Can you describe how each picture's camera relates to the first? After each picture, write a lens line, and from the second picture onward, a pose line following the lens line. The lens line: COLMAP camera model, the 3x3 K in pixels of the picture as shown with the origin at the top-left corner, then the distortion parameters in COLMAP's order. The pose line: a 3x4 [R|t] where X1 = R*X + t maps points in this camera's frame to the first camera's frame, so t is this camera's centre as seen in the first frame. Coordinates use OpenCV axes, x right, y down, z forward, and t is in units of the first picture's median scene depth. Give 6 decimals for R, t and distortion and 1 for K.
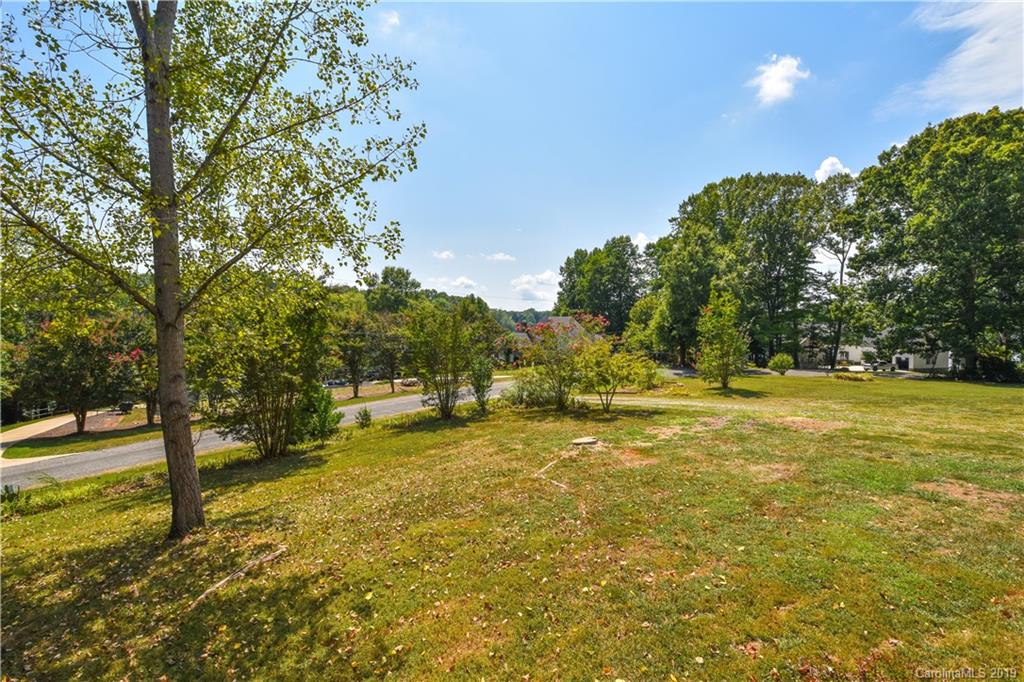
lens RADIAL K [[443.9, 0, 497.8], [0, 443.9, 342.8], [0, 0, 1]] dist [-0.017428, -0.008335]
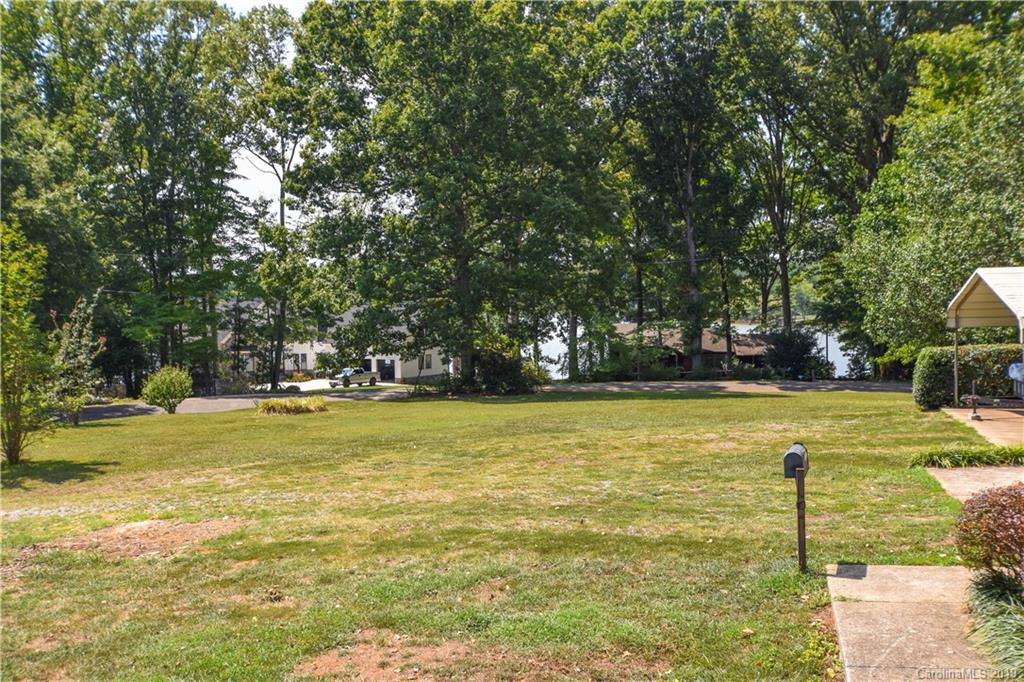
lens RADIAL K [[1014.0, 0, 518.9], [0, 1014.0, 344.7], [0, 0, 1]] dist [0.010262, 0.000000]
pose [[0.643417, -0.037715, 0.764586, 0.054220], [0.039192, 0.999099, 0.016302, -0.000943], [-0.764512, 0.019477, 0.644316, 0.027390]]
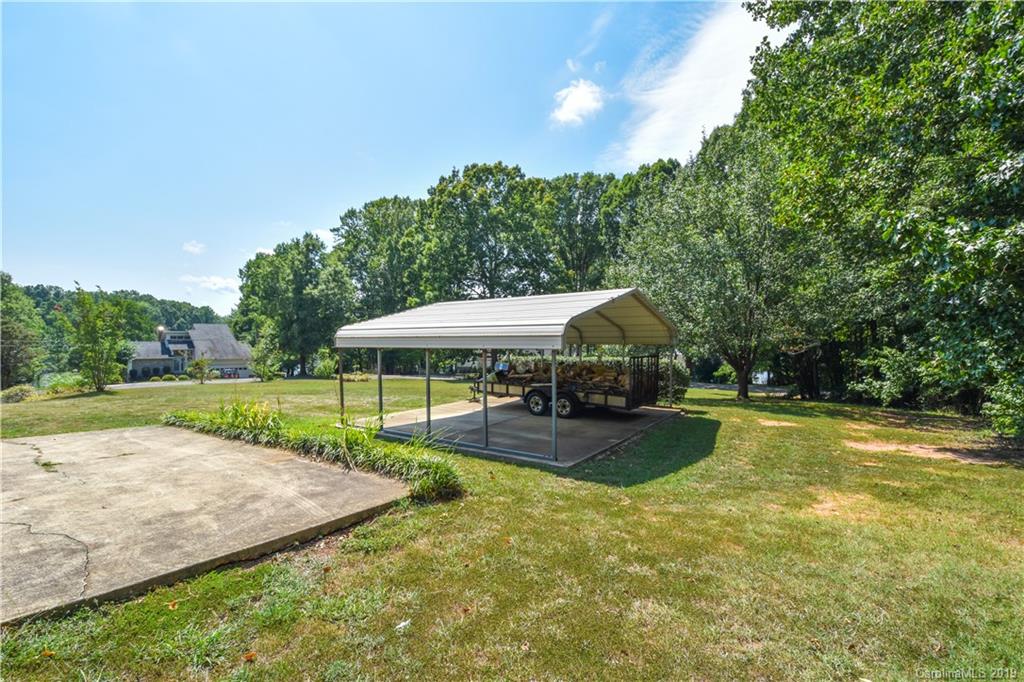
lens RADIAL K [[443.6, 0, 537.0], [0, 443.6, 333.7], [0, 0, 1]] dist [-0.025052, -0.006219]
pose [[0.872193, 0.009428, 0.489071, 0.425869], [0.014388, 0.998887, -0.044915, 0.013914], [-0.488950, 0.046212, 0.871087, -0.131569]]
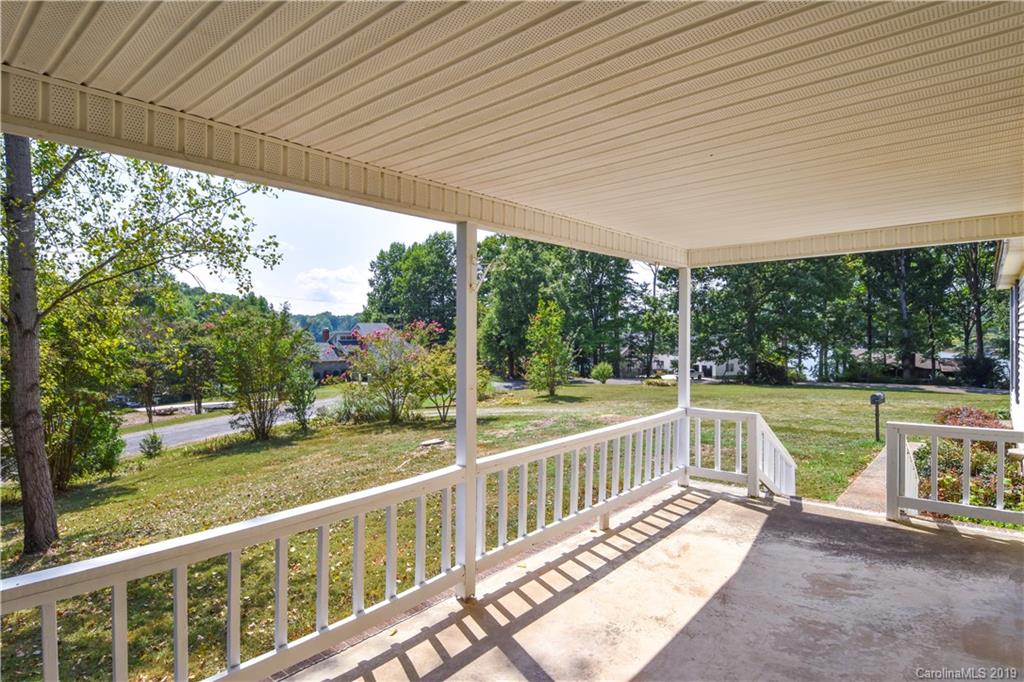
lens RADIAL K [[553.6, 0, 511.1], [0, 553.6, 340.9], [0, 0, 1]] dist [0.007352, -0.001862]
pose [[0.921116, 0.000214, 0.389289, -0.035145], [0.010213, 0.999642, -0.024715, 0.003247], [-0.389155, 0.026741, 0.920784, -0.071126]]
